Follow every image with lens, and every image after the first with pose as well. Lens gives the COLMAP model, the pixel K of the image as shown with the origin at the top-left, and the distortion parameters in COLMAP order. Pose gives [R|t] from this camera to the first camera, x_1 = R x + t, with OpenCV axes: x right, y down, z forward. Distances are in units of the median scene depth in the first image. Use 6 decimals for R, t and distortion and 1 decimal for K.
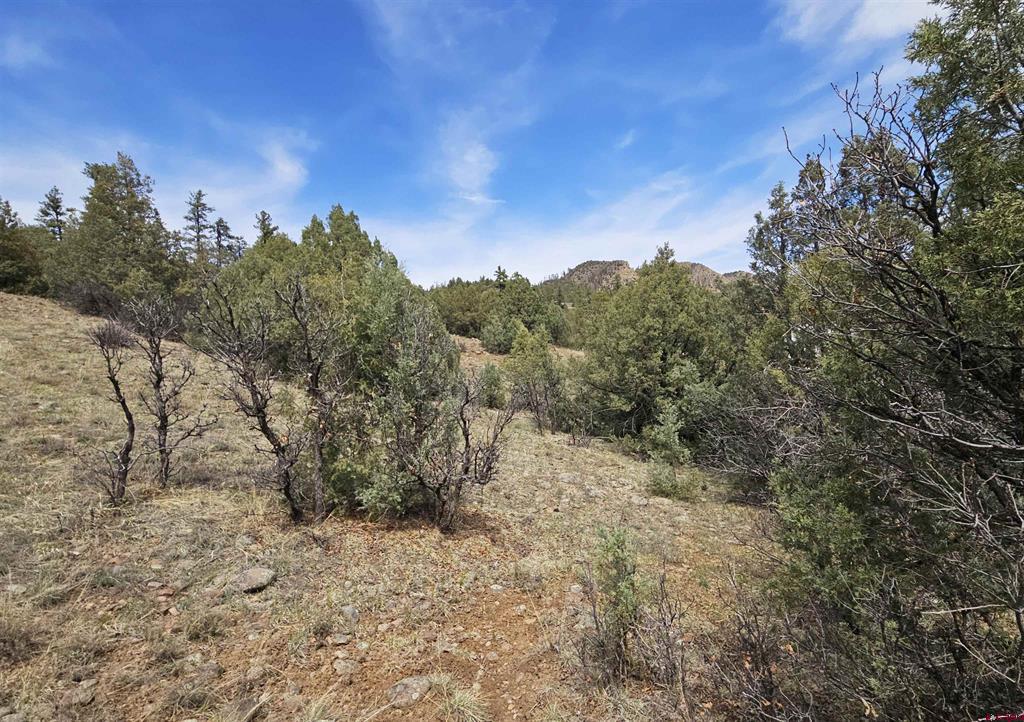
lens RADIAL K [[444.4, 0, 512.0], [0, 444.4, 361.0], [0, 0, 1]] dist [0.002479, 0.000548]
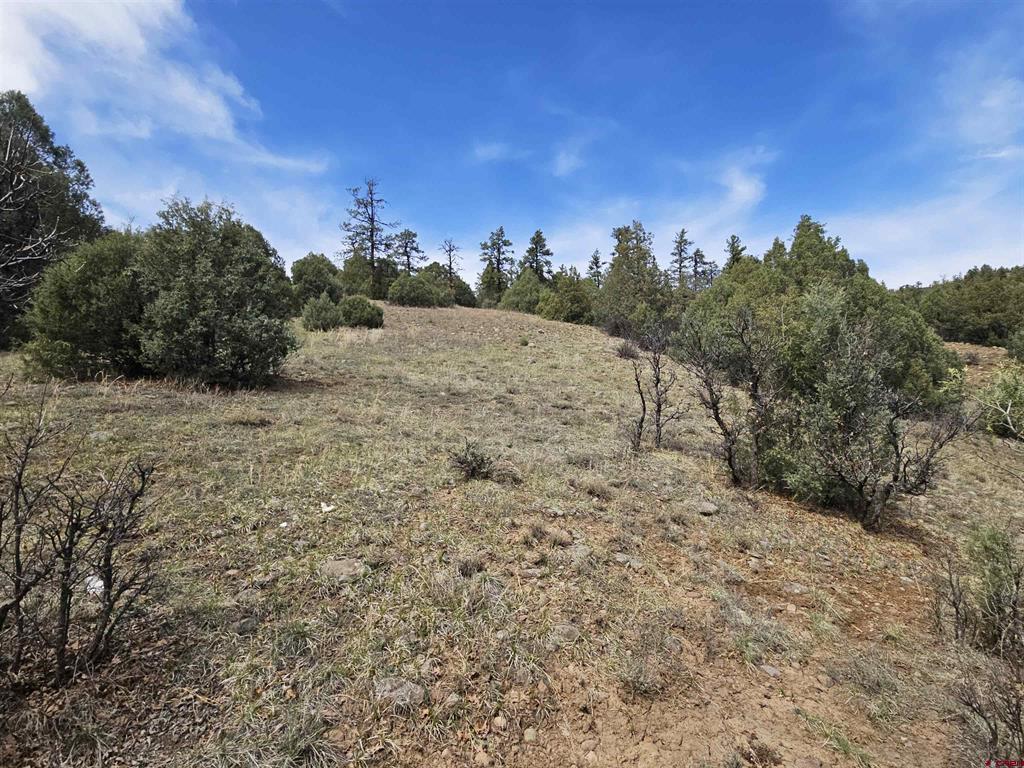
lens RADIAL K [[412.9, 0, 512.0], [0, 412.9, 384.0], [0, 0, 1]] dist [0.001614, 0.000254]
pose [[0.547001, 0.051506, -0.835546, 0.176353], [-0.021310, 0.998639, 0.047608, -0.010131], [0.836861, -0.008236, 0.547354, -0.268950]]
